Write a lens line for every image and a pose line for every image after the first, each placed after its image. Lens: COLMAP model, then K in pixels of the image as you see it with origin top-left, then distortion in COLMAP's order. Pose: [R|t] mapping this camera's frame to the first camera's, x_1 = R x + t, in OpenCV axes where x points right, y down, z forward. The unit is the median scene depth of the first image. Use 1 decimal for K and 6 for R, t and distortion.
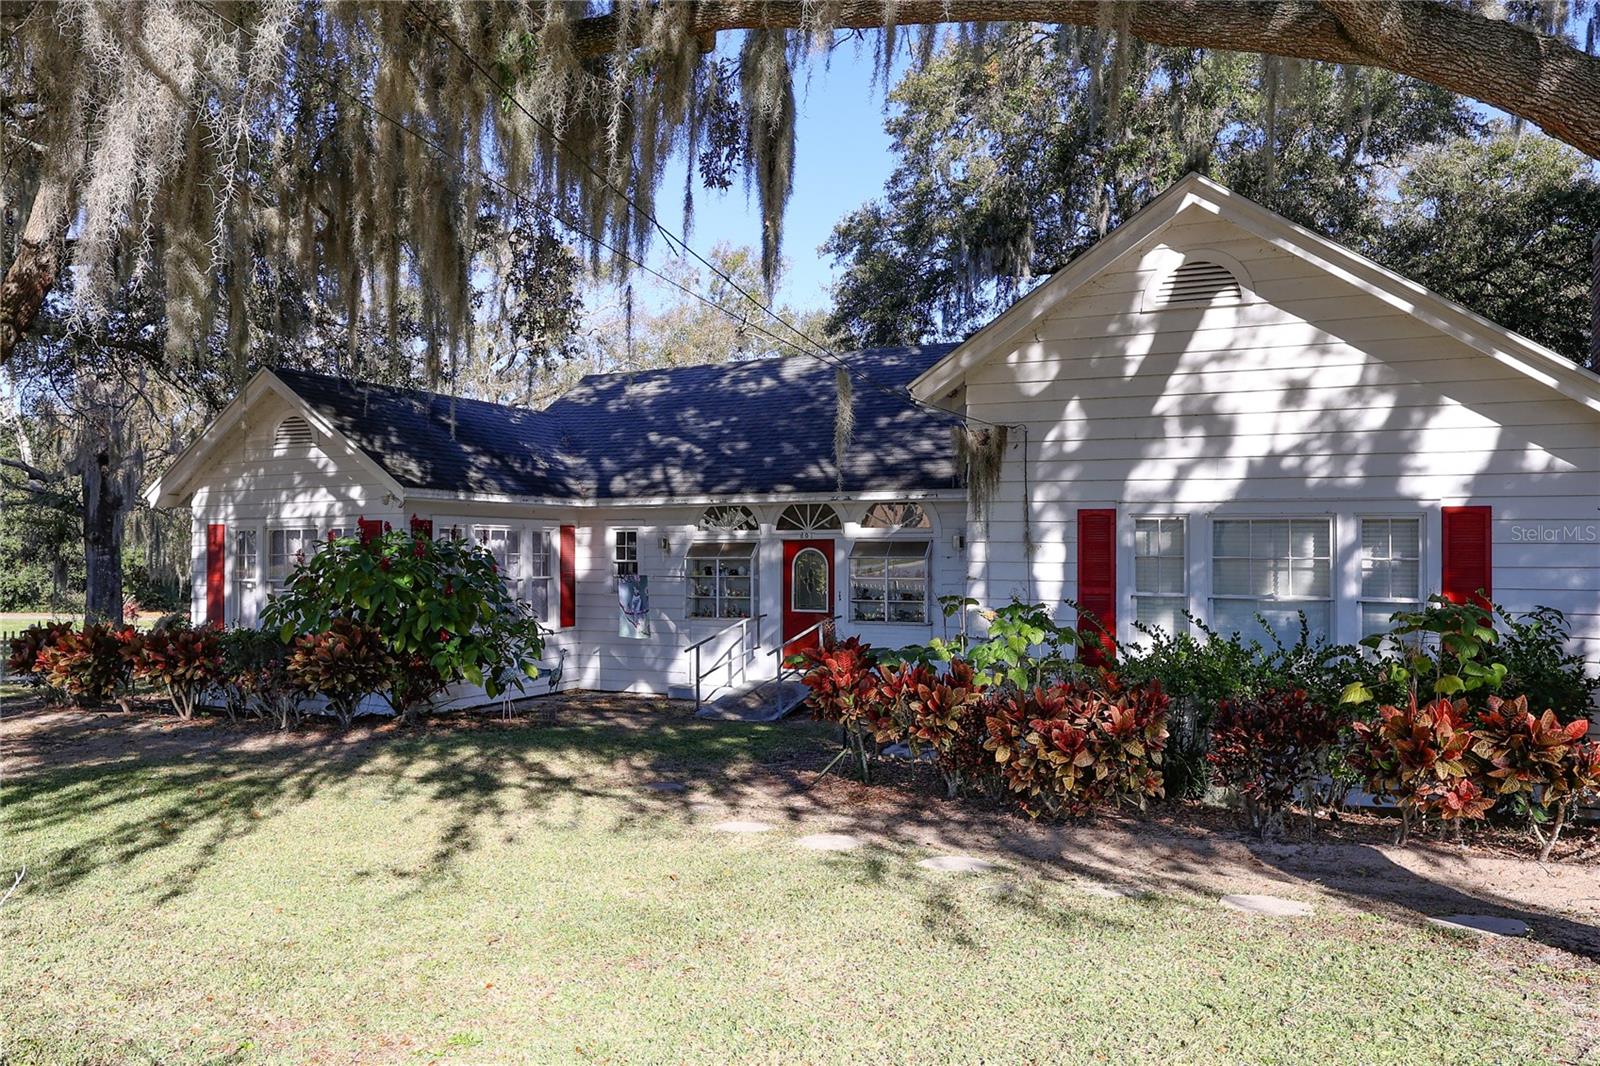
lens RADIAL K [[1166.2, 0, 800.4], [0, 1166.2, 538.2], [0, 0, 1]] dist [-0.037282, 0.000866]
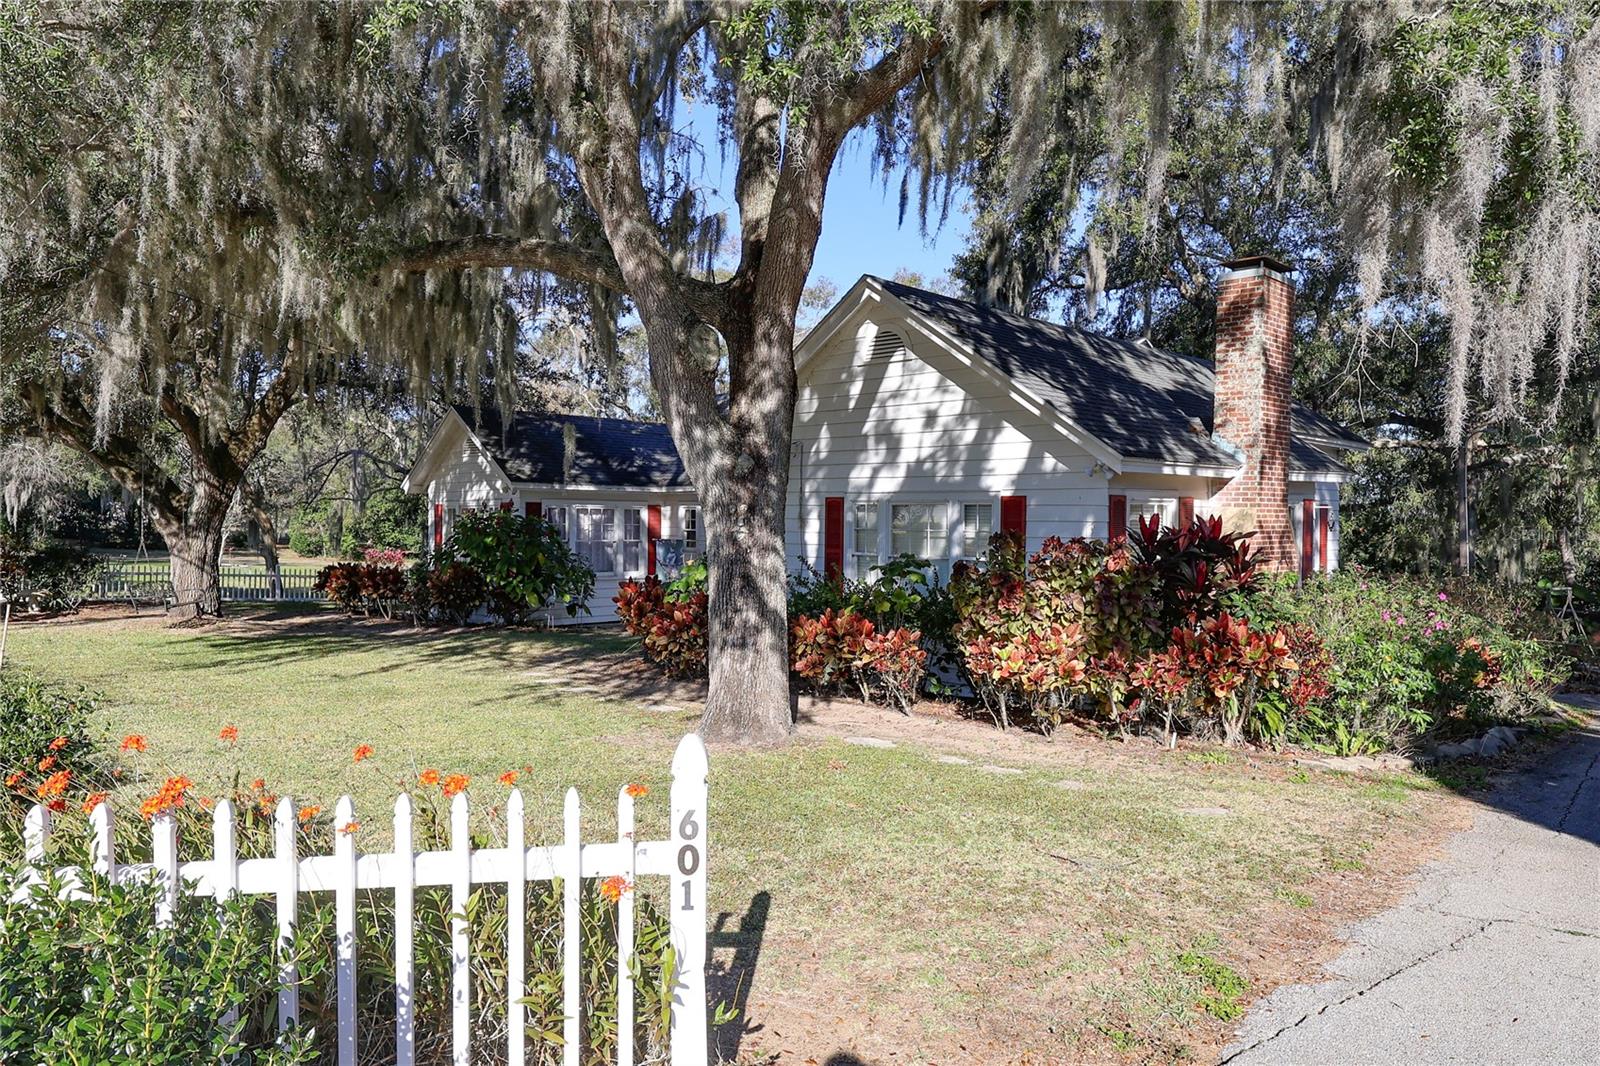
lens RADIAL K [[1092.2, 0, 799.5], [0, 1092.2, 530.1], [0, 0, 1]] dist [-0.011873, -0.003057]
pose [[0.938065, 0.009454, -0.346330, 0.729696], [-0.003388, 0.999830, 0.018118, -0.007535], [0.346443, -0.015822, 0.937938, -0.363823]]
